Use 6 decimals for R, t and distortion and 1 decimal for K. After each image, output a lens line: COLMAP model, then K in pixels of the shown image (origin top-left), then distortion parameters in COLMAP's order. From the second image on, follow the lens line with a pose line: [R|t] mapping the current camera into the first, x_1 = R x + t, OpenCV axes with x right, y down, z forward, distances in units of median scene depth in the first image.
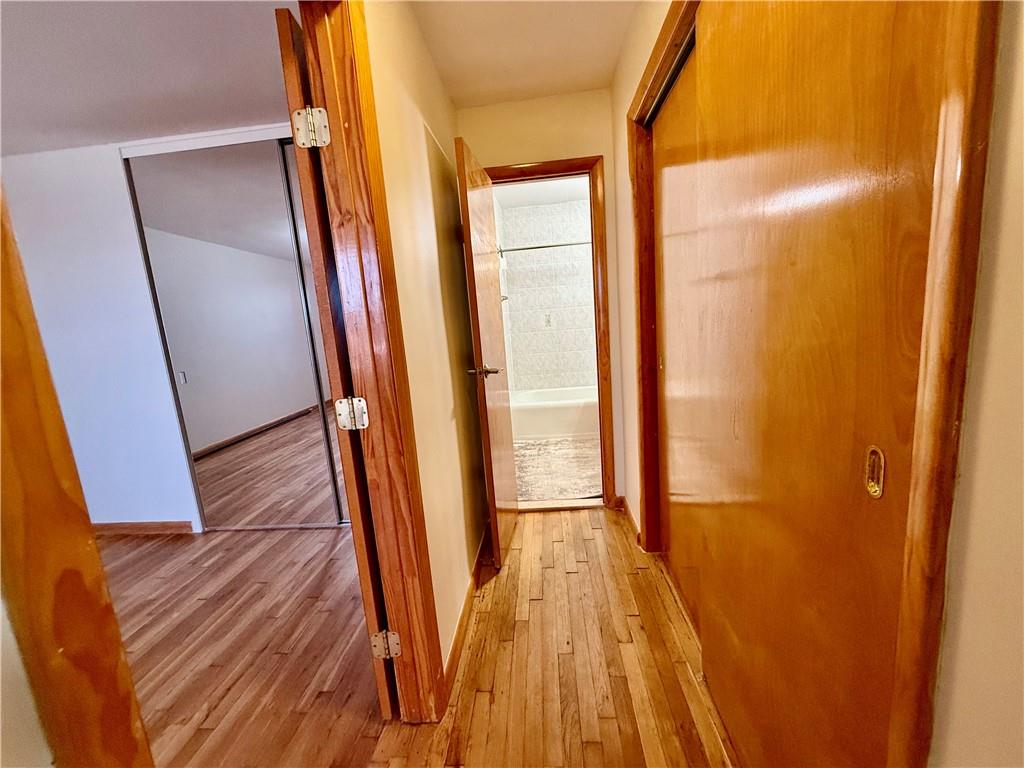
lens RADIAL K [[408.5, 0, 510.3], [0, 408.5, 382.8], [0, 0, 1]] dist [0.000989, -0.000486]
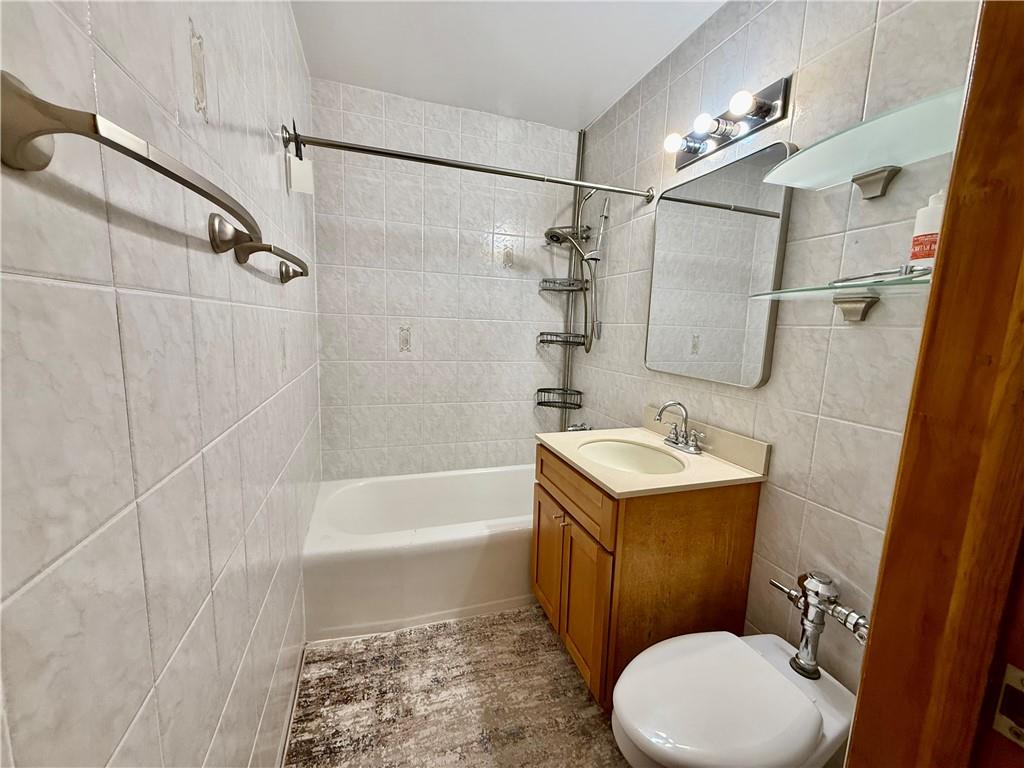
lens RADIAL K [[408.5, 0, 510.4], [0, 408.5, 383.9], [0, 0, 1]] dist [0.000989, -0.000486]
pose [[0.912130, 0.054208, 0.406301, 0.012813], [-0.042321, 0.998374, -0.038193, -0.100840], [-0.407711, 0.017642, 0.912941, 0.586172]]
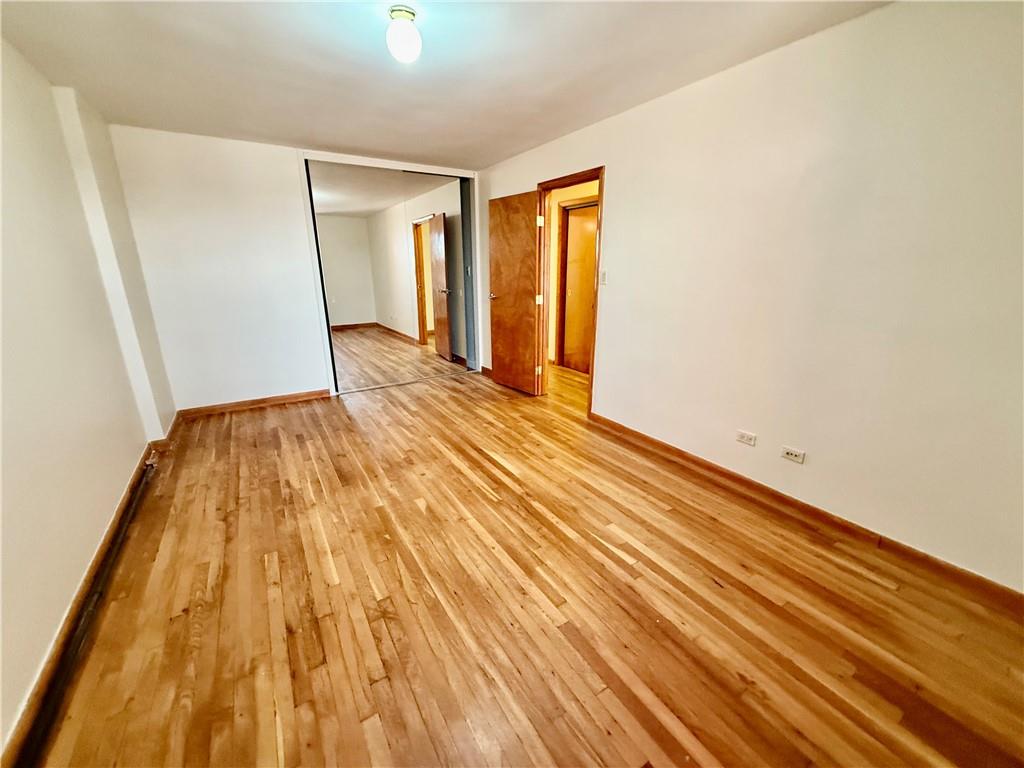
lens RADIAL K [[408.5, 0, 511.7], [0, 408.5, 386.1], [0, 0, 1]] dist [0.000989, -0.000486]
pose [[0.796049, -0.093855, 0.597911, -1.763459], [0.041058, 0.994002, 0.101365, 0.288060], [-0.603838, -0.056142, 0.795128, -1.105694]]
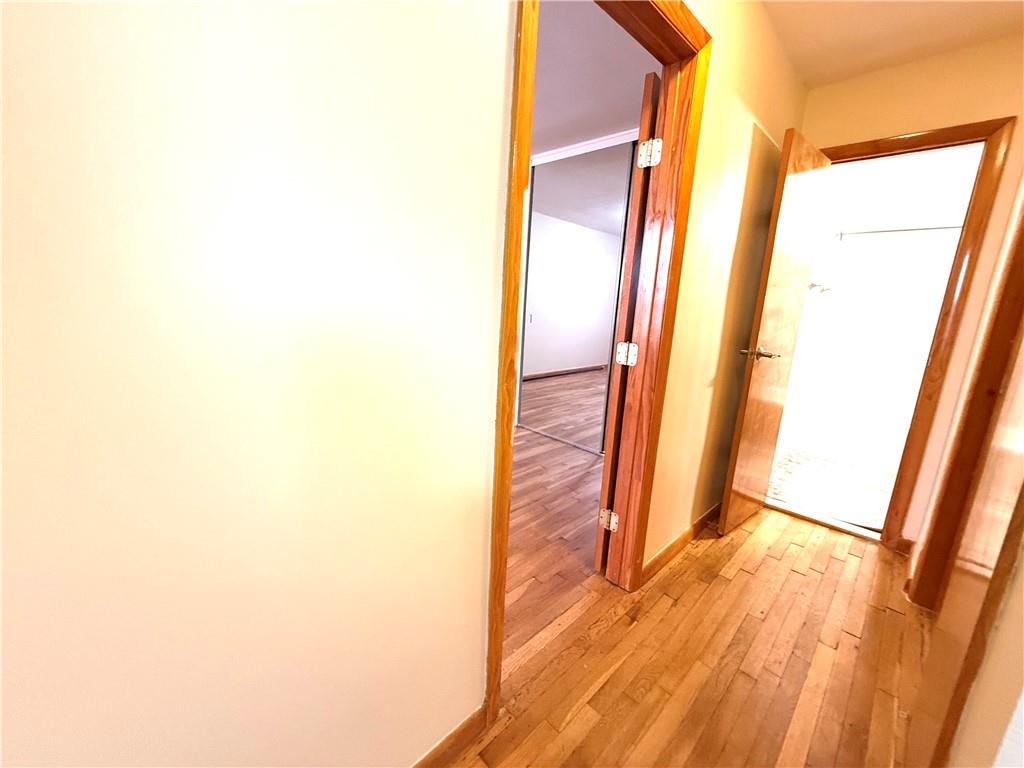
lens RADIAL K [[408.5, 0, 509.3], [0, 408.5, 384.1], [0, 0, 1]] dist [0.000989, -0.000486]
pose [[0.747574, 0.250106, -0.615289, 0.133537], [-0.212794, 0.967749, 0.134832, 0.045191], [0.629167, 0.030133, 0.776686, -0.232767]]
